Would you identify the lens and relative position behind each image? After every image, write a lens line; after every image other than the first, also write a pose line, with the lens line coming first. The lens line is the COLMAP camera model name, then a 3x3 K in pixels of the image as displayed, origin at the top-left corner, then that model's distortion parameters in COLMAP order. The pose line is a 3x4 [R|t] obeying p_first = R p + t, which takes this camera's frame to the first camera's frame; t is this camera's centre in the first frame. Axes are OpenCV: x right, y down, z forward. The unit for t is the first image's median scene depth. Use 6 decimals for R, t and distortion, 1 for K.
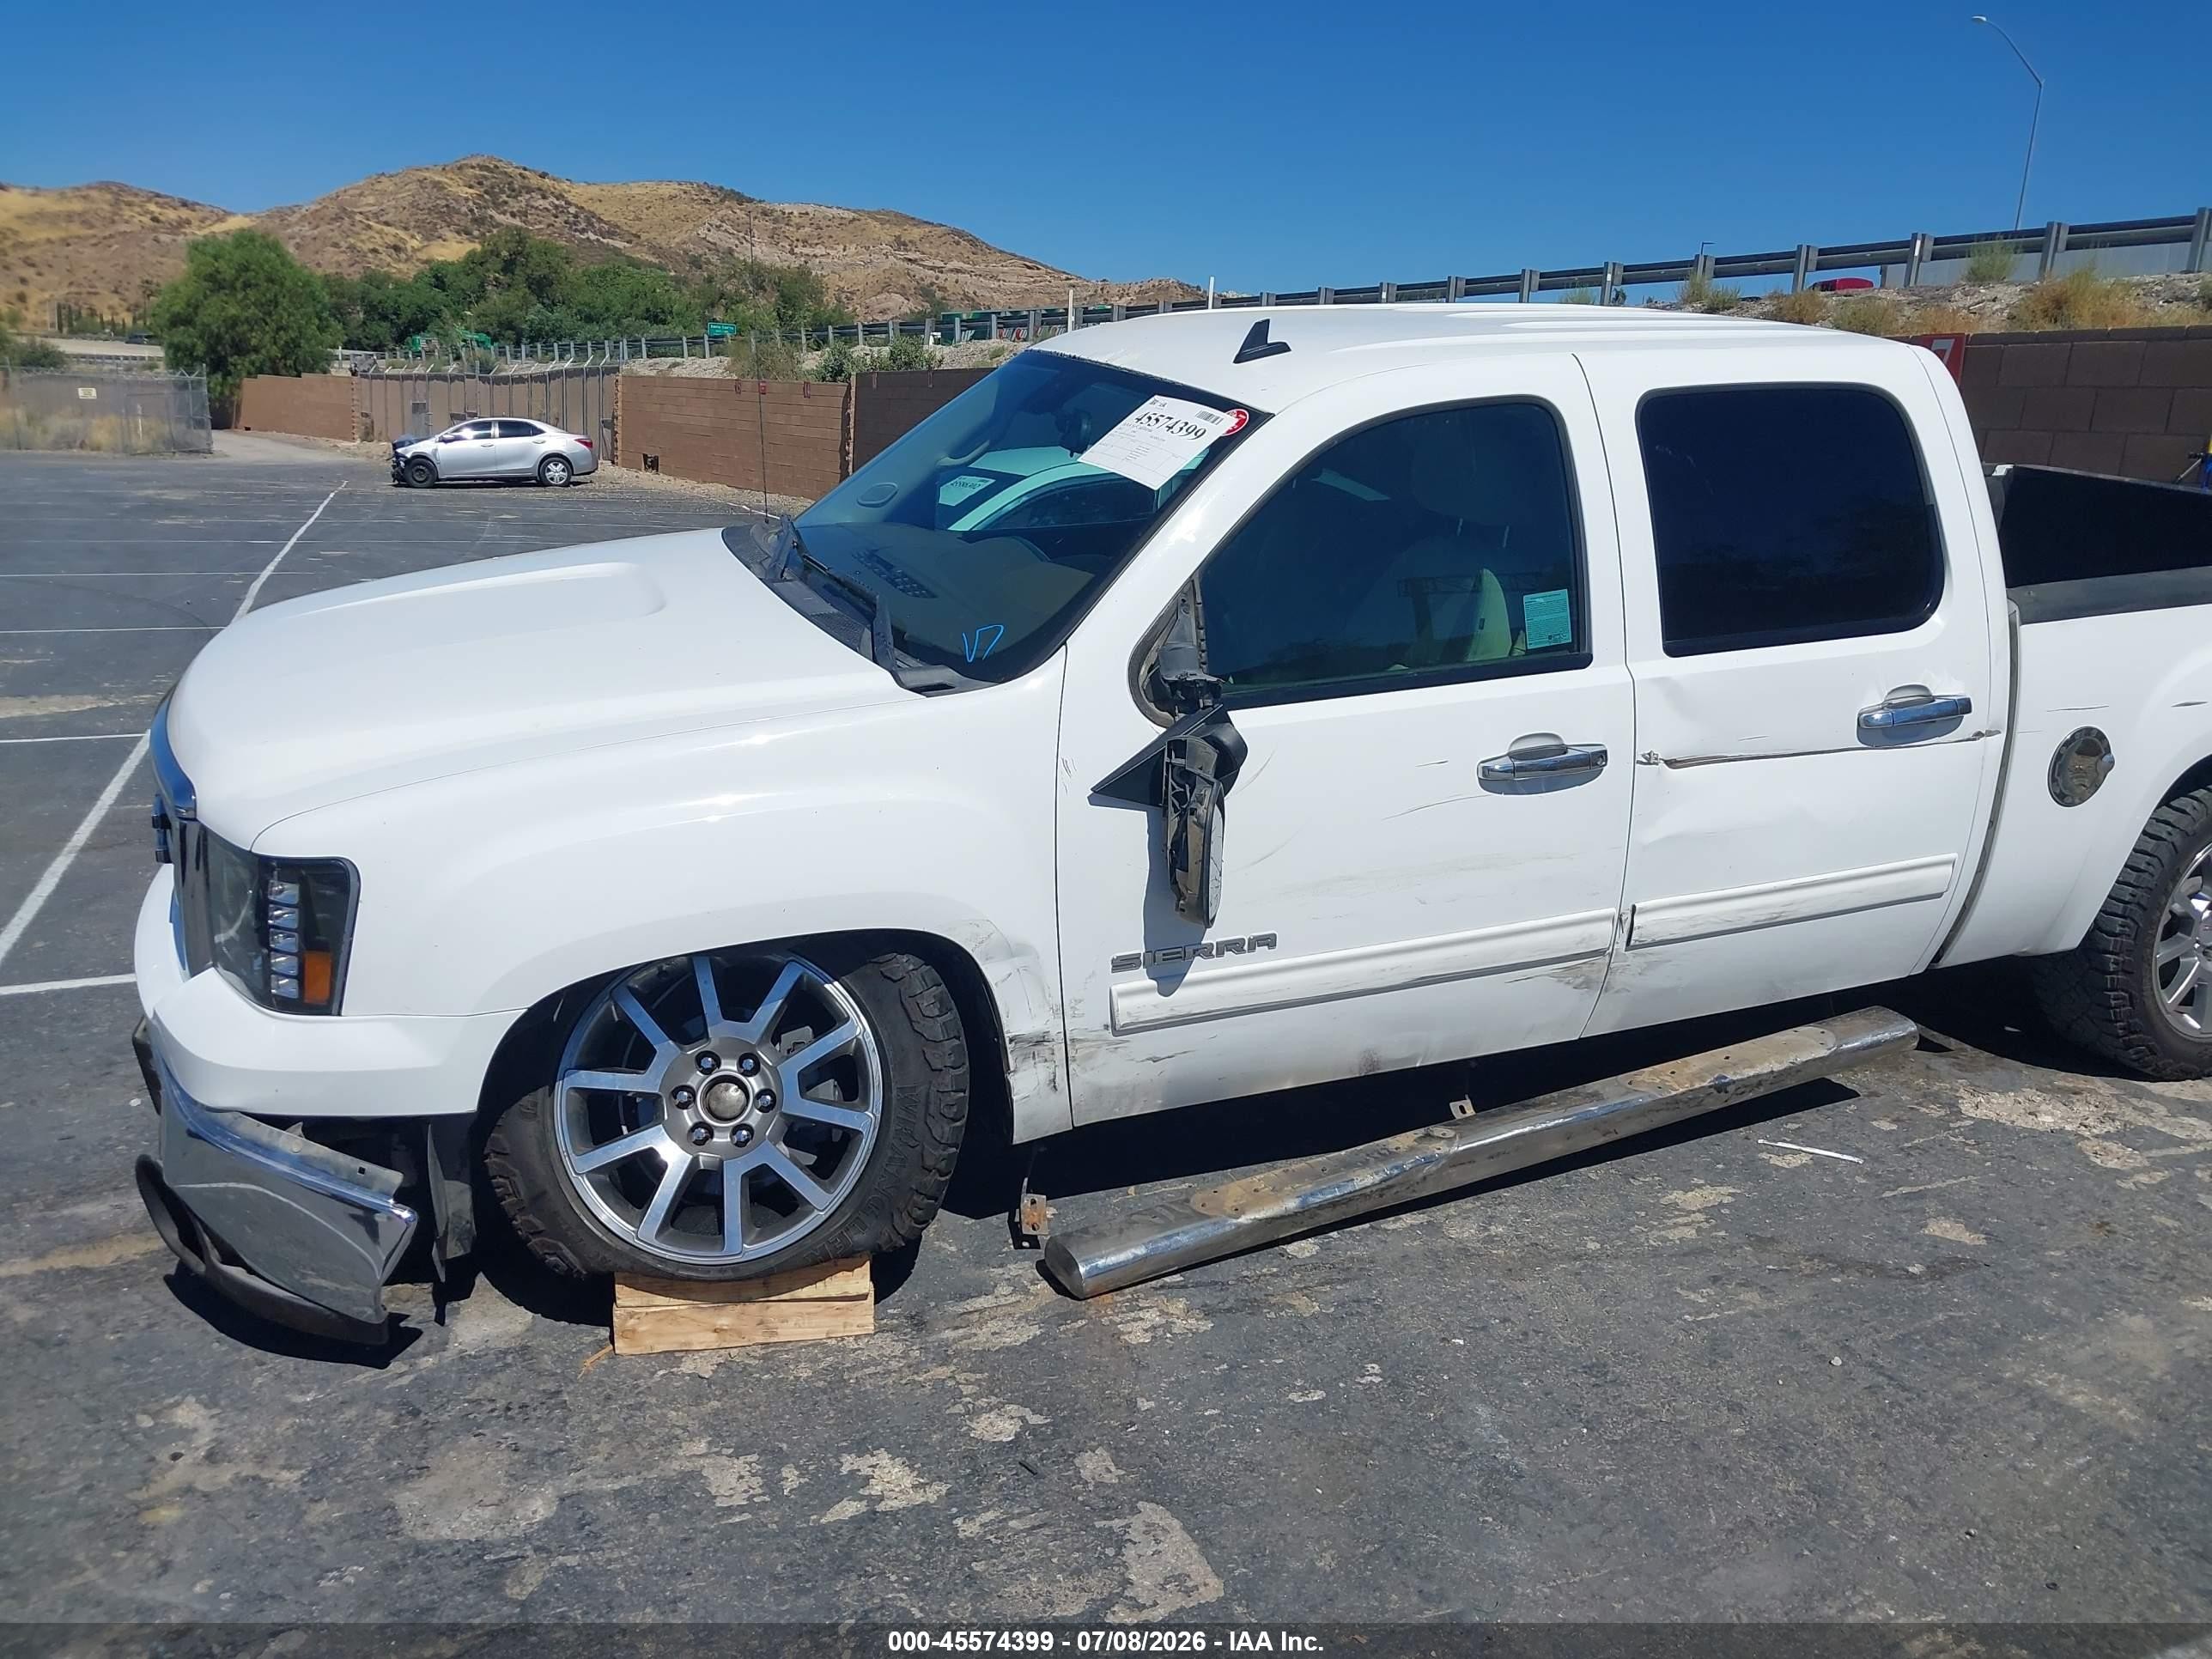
lens RADIAL K [[1789.0, 0, 1119.8], [0, 1789.0, 831.8], [0, 0, 1]] dist [0.005296, -0.023190]
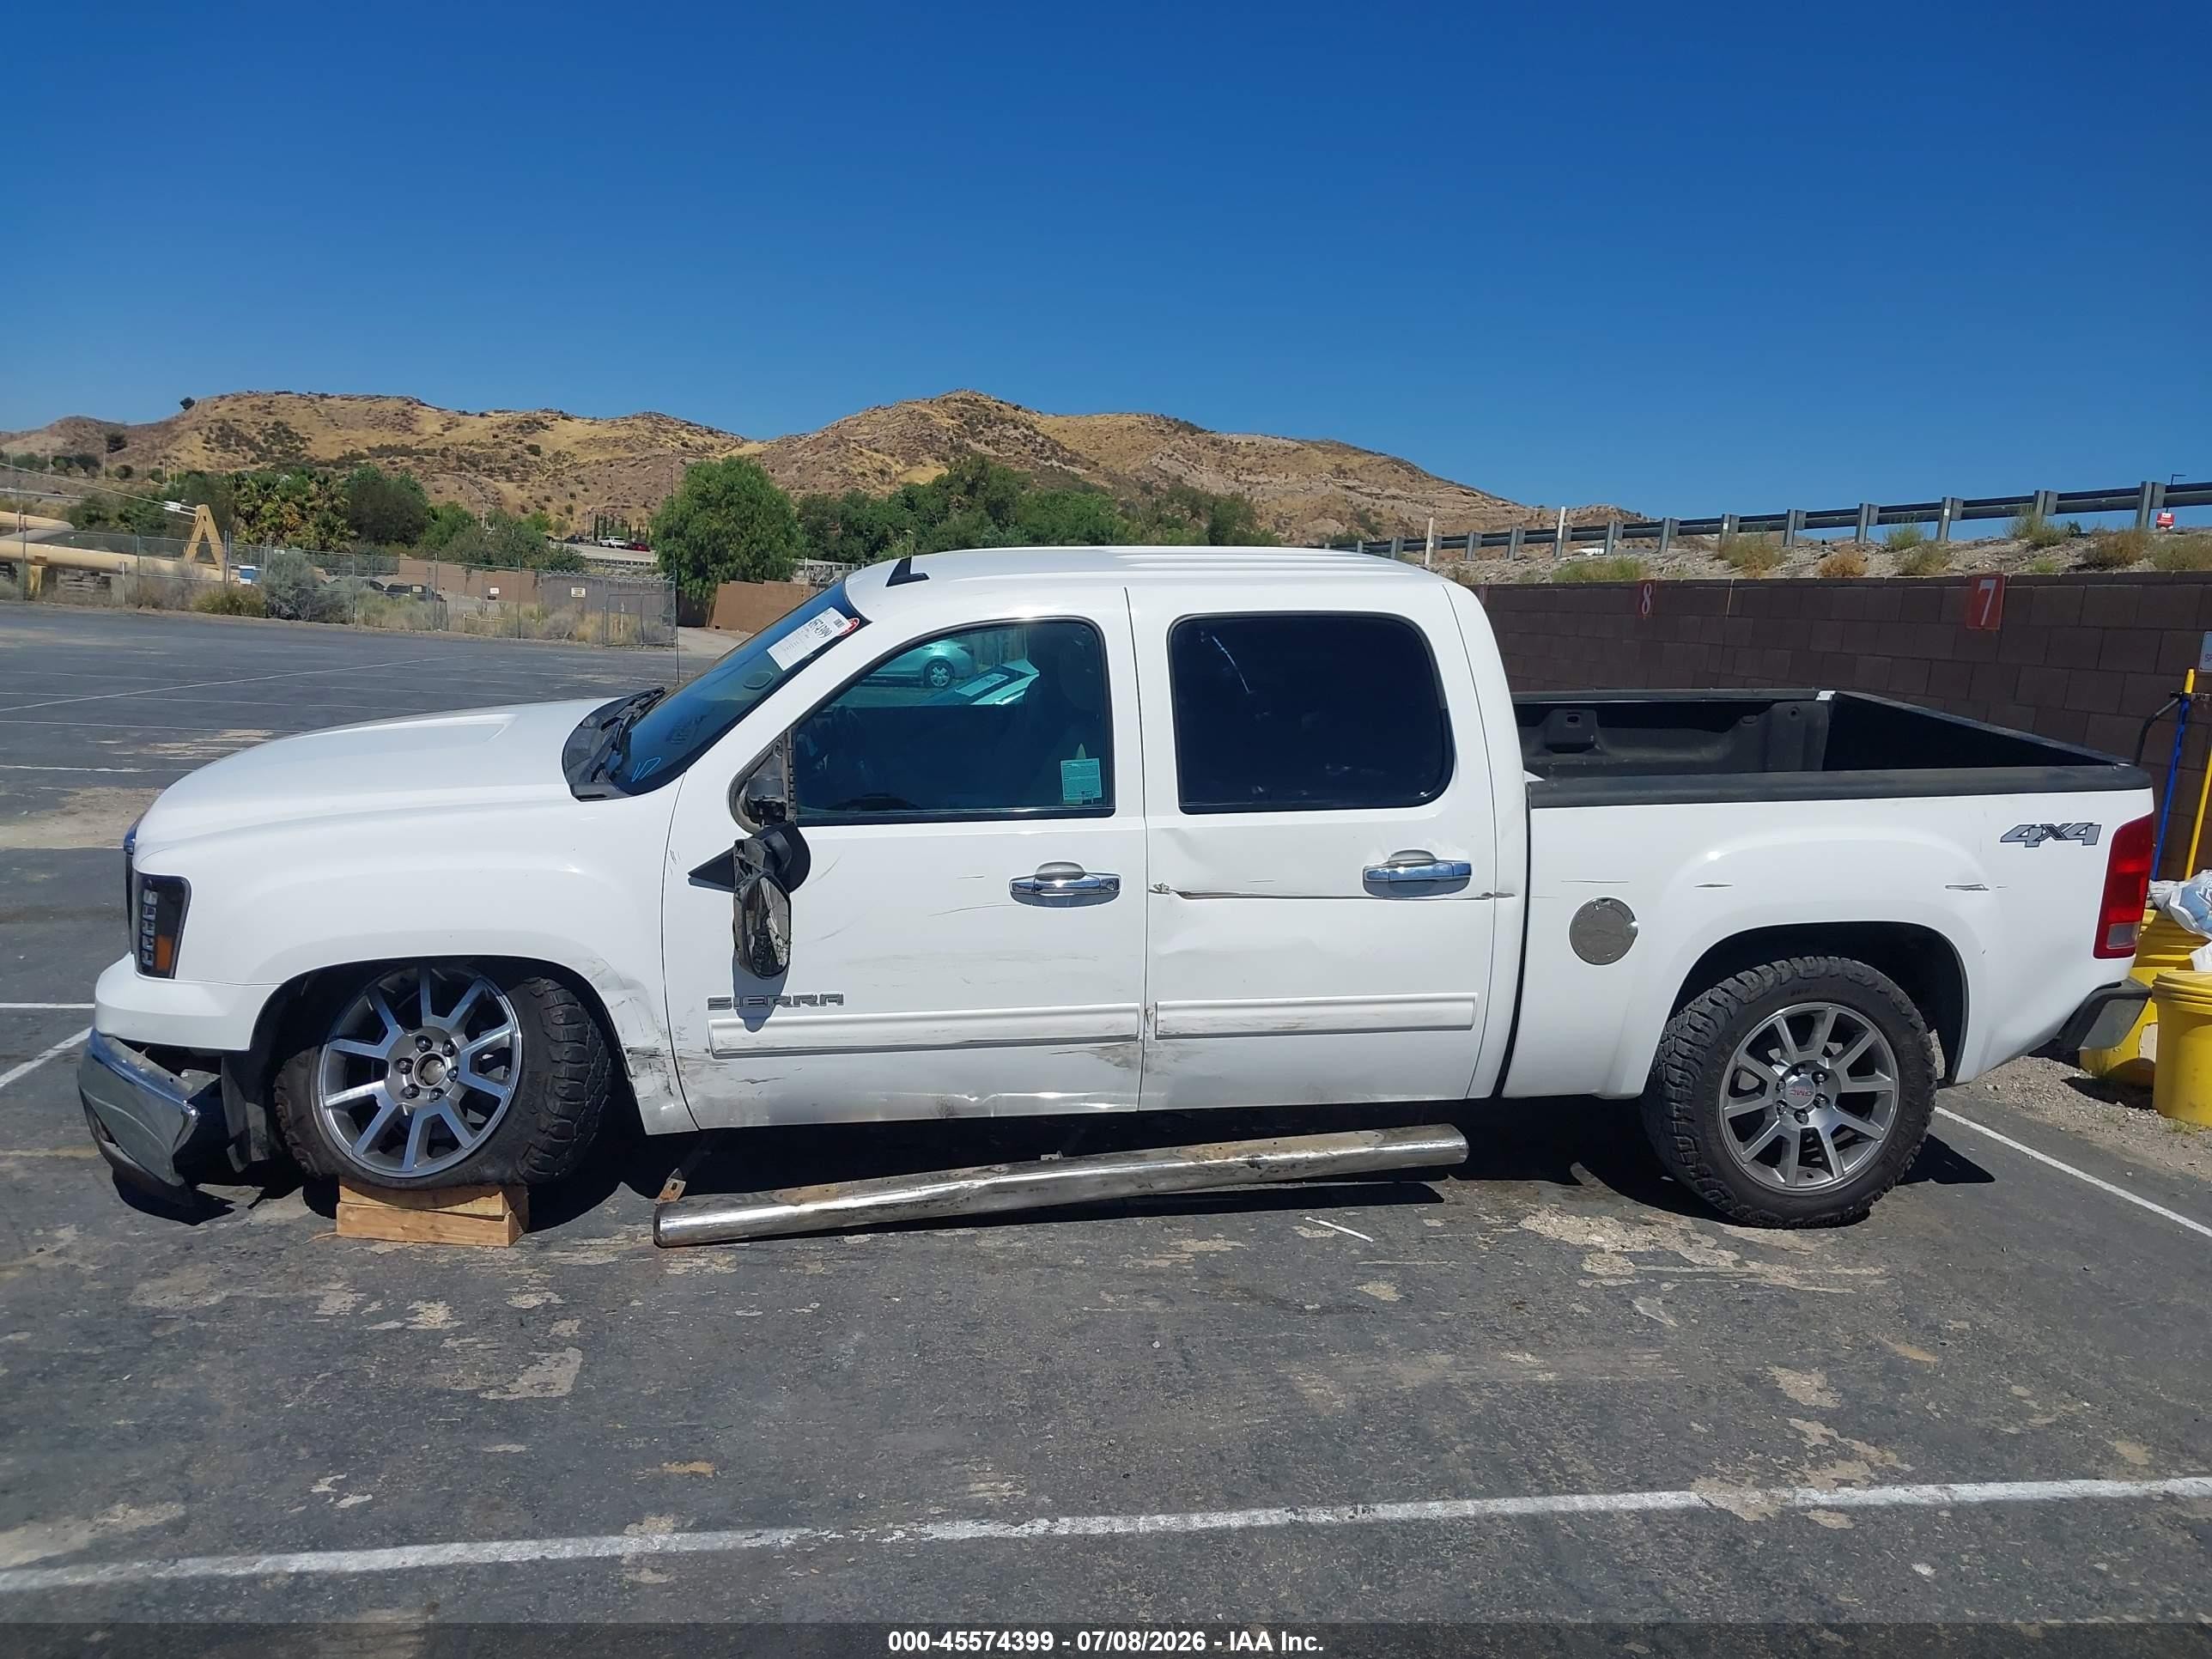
lens RADIAL K [[1789.0, 0, 1123.8], [0, 1789.0, 828.7], [0, 0, 1]] dist [0.005296, -0.023190]
pose [[0.970421, 0.053173, -0.235491, 0.601964], [-0.080928, 0.990653, -0.109809, 0.063281], [0.227451, 0.125619, 0.965653, -0.277470]]
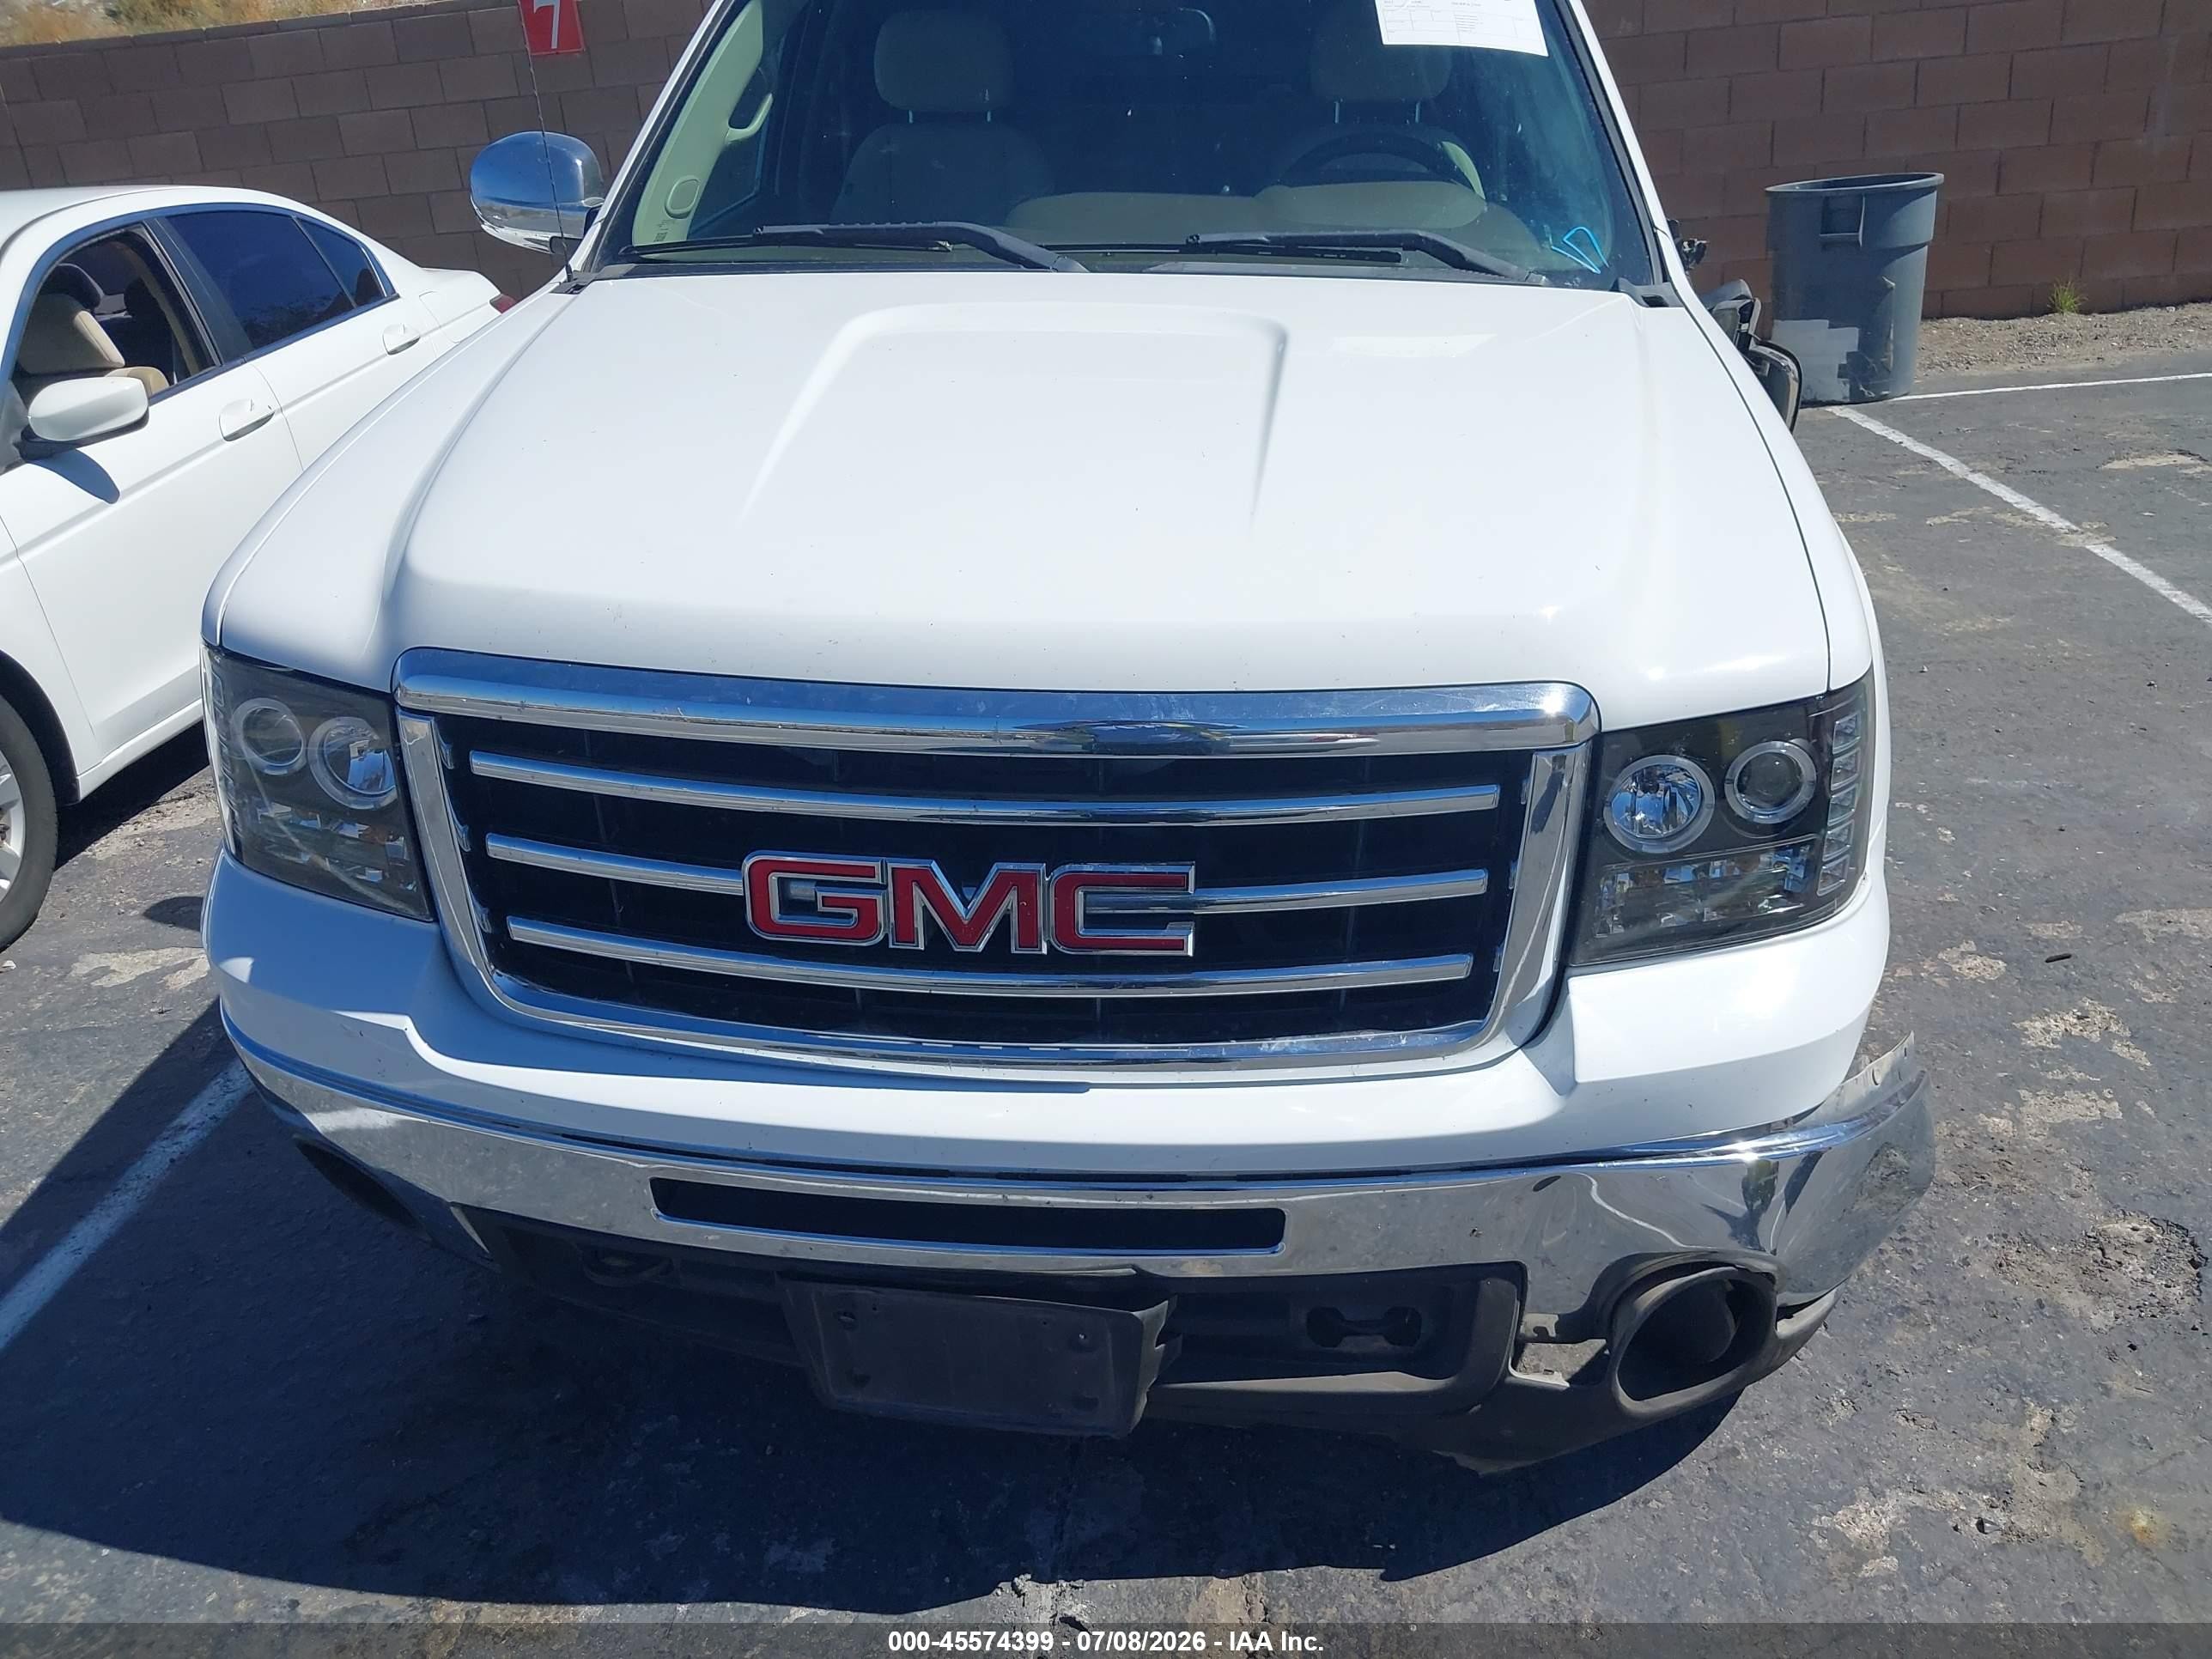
lens RADIAL K [[1789.0, 0, 1141.4], [0, 1789.0, 831.8], [0, 0, 1]] dist [0.005296, -0.023190]
pose [[0.452899, -0.416004, 0.788558, -0.903628], [0.304588, 0.903447, 0.301677, -0.167311], [-0.837919, 0.103556, 0.535880, 0.708579]]
